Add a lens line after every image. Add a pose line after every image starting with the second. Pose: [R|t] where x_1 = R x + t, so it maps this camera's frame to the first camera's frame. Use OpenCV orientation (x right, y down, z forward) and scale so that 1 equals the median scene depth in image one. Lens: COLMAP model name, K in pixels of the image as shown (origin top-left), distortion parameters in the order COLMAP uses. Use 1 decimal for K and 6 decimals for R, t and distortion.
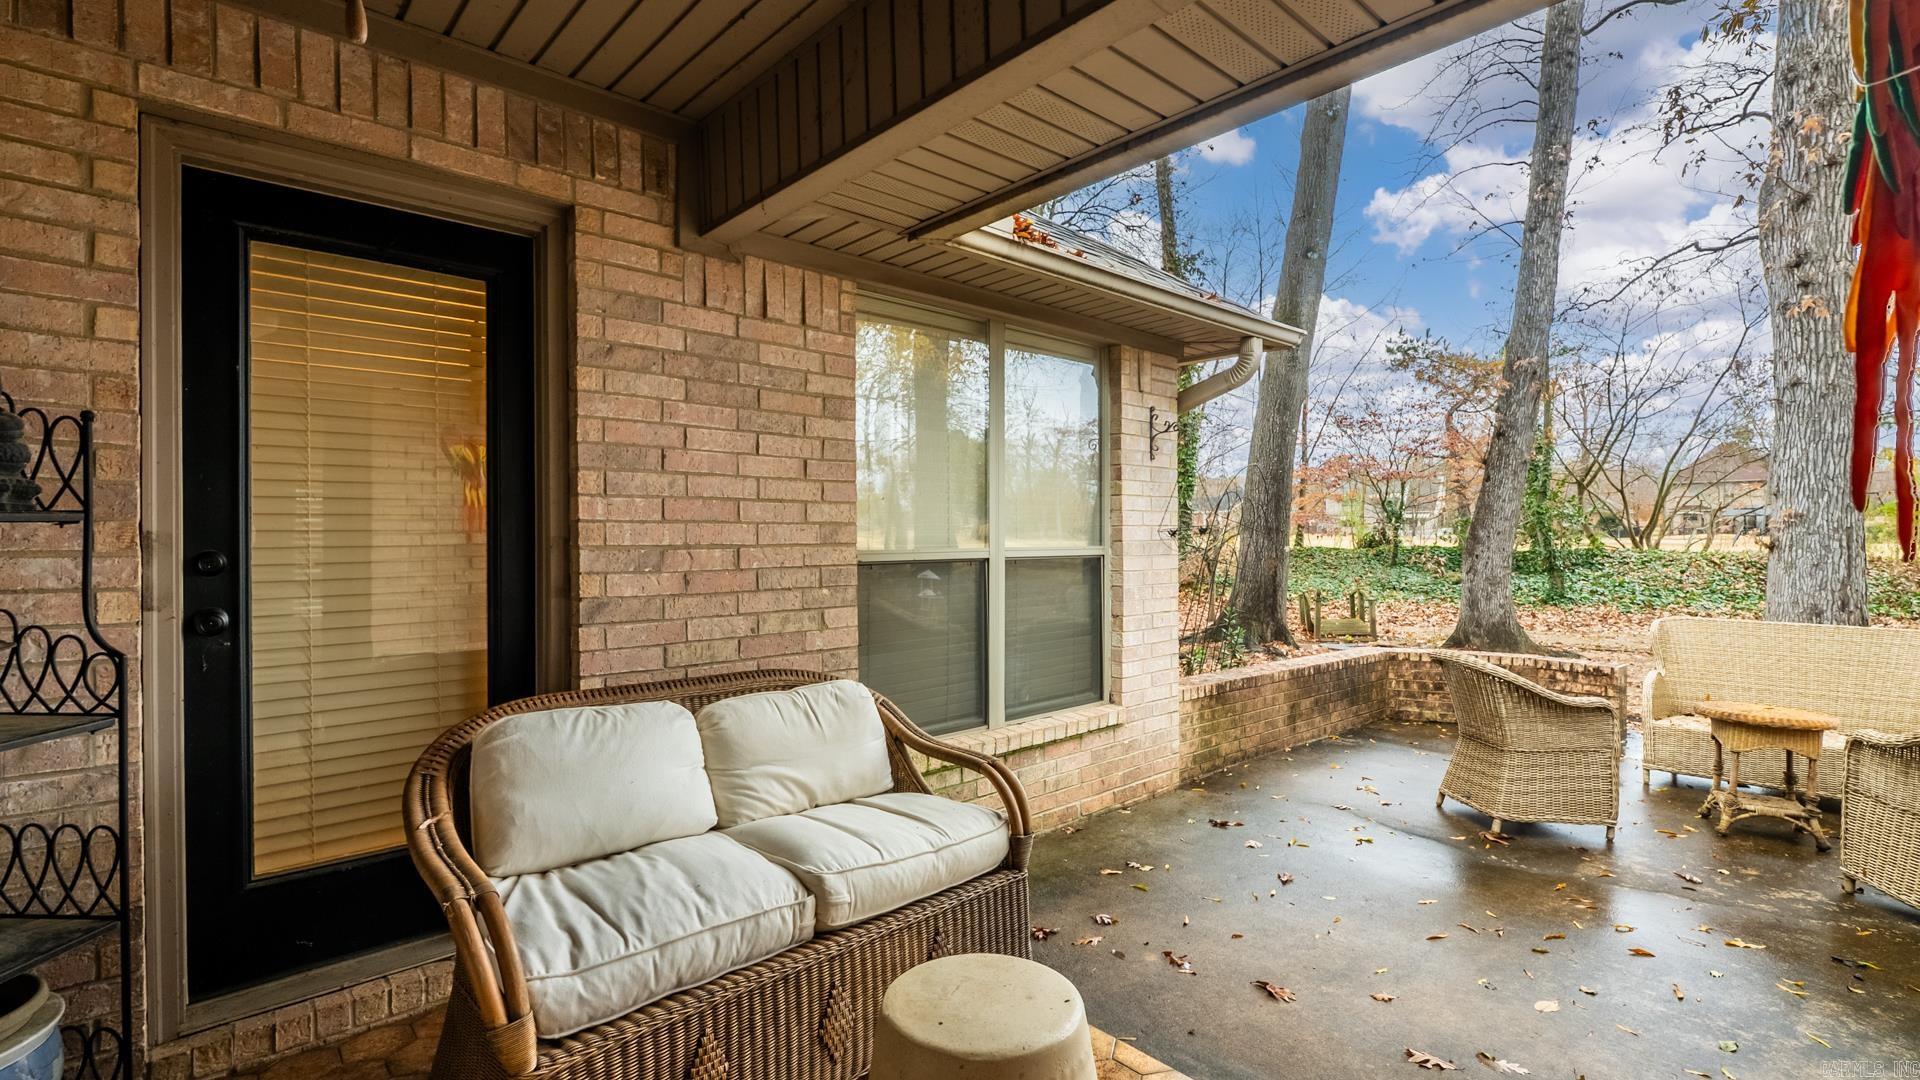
lens RADIAL K [[854.1, 0, 961.6], [0, 854.1, 533.2], [0, 0, 1]] dist [-0.003856, -0.000410]
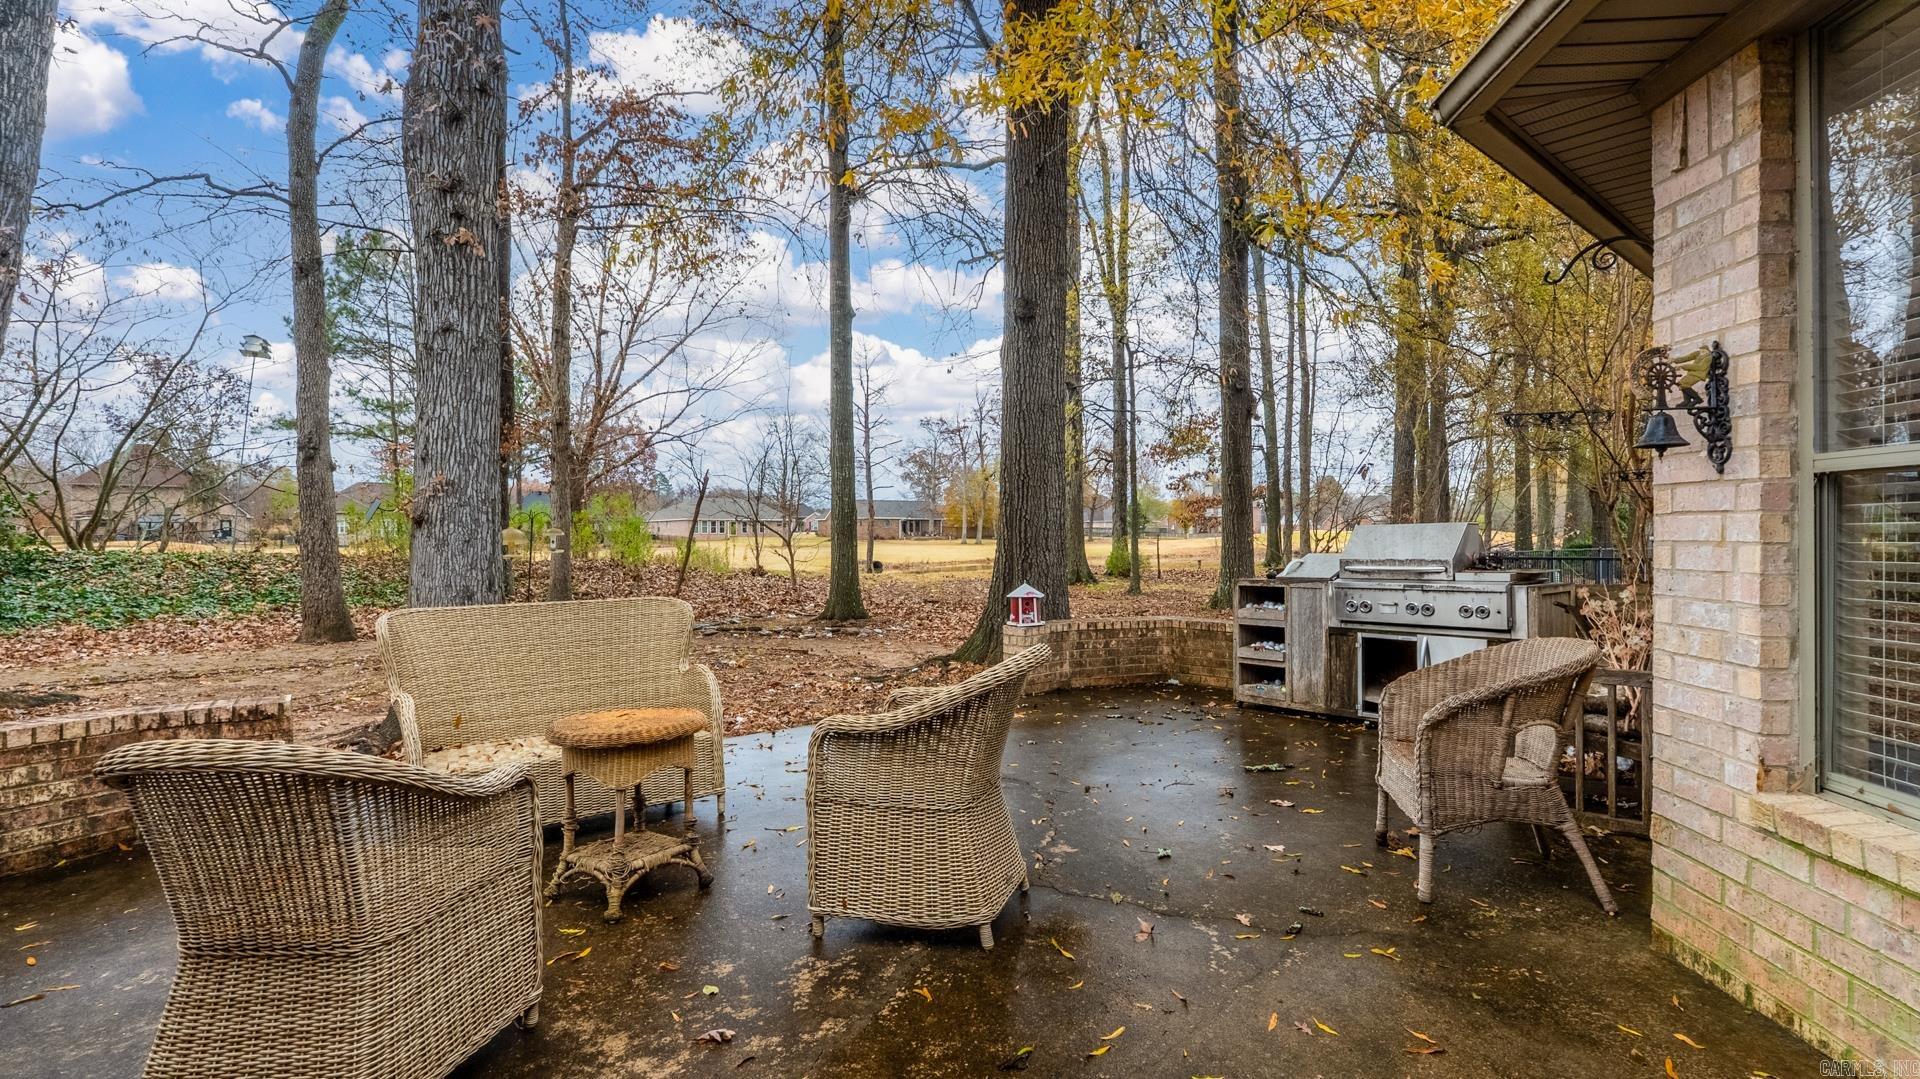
lens RADIAL K [[854.1, 0, 965.0], [0, 854.1, 538.3], [0, 0, 1]] dist [-0.003856, -0.000410]
pose [[0.060027, -0.000945, 0.998196, 0.157166], [0.006505, 0.999979, 0.000556, 0.037092], [-0.998176, 0.006460, 0.060032, 0.431764]]
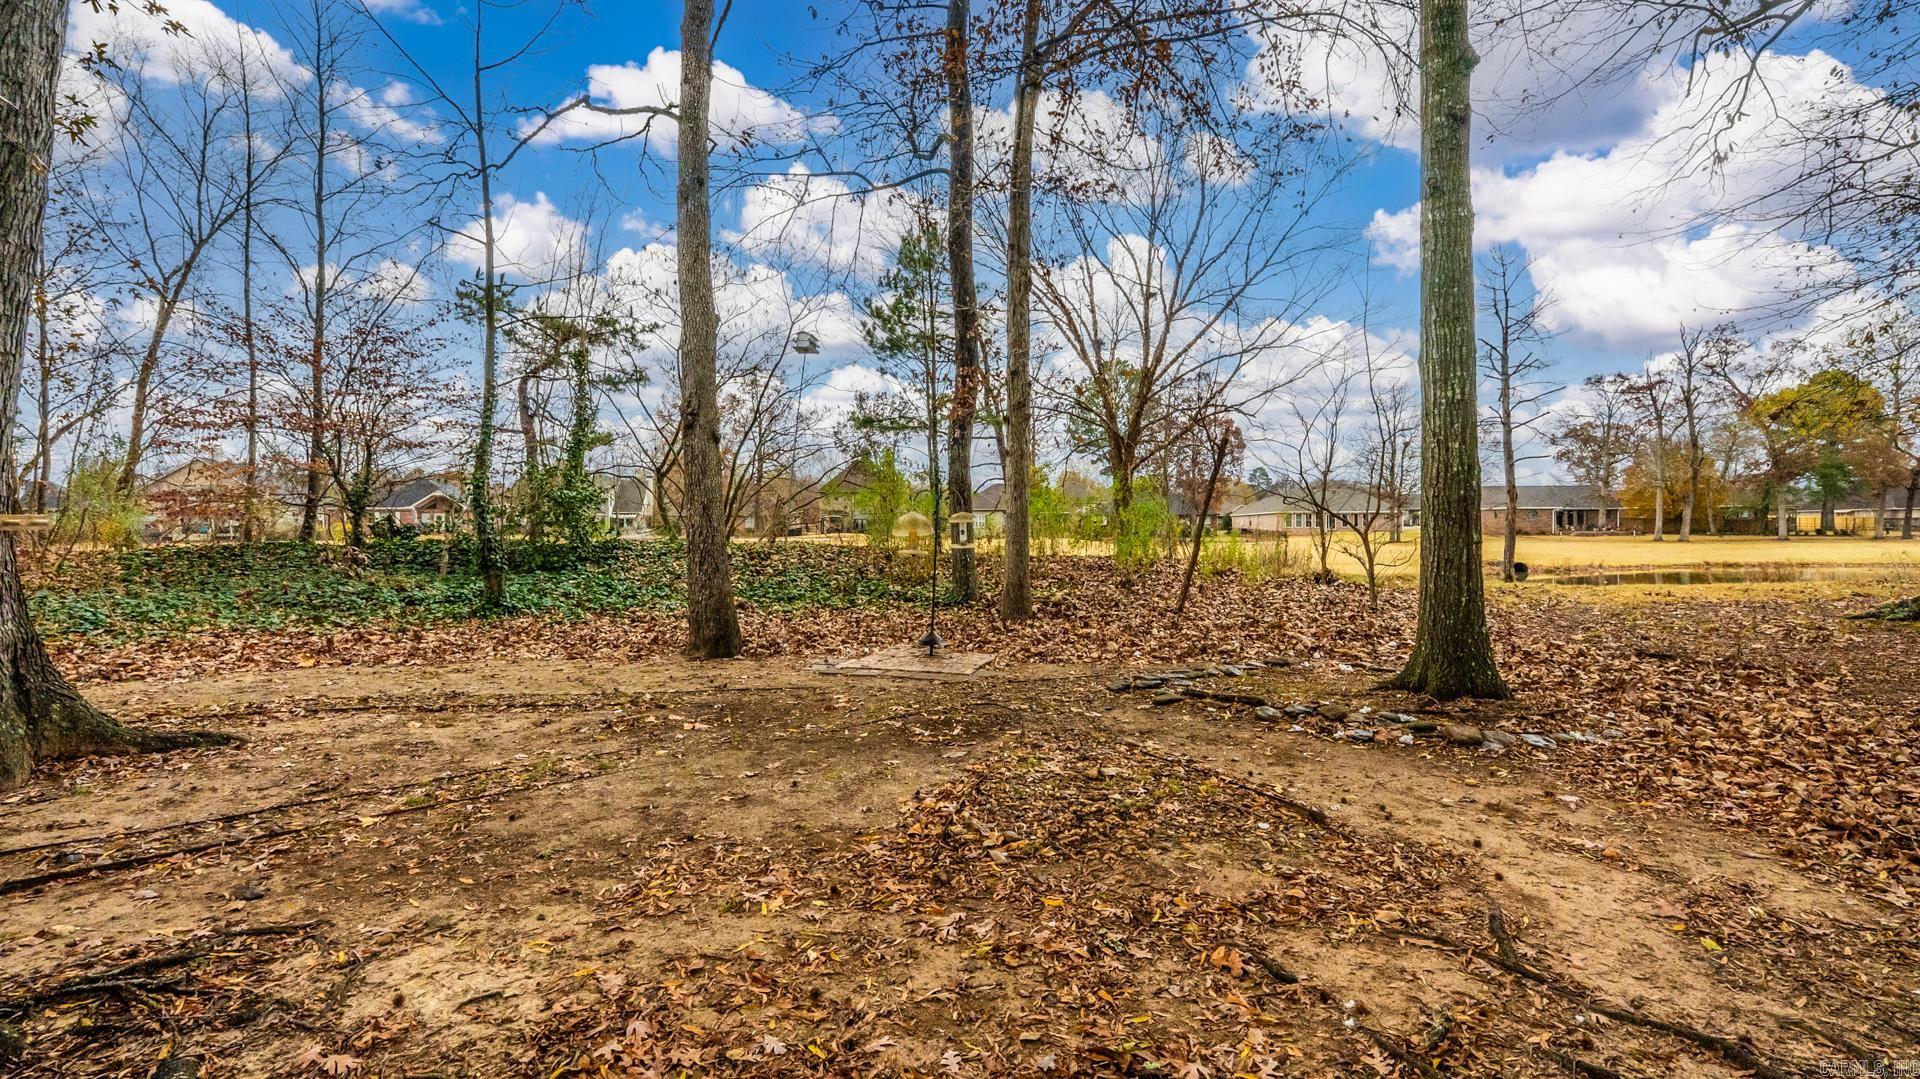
lens RADIAL K [[854.1, 0, 963.9], [0, 854.1, 537.6], [0, 0, 1]] dist [-0.003856, -0.000410]
pose [[0.673606, -0.004168, 0.739079, 0.514046], [0.004202, 0.999990, 0.001809, 0.040485], [-0.739079, 0.001887, 0.673616, 0.494956]]
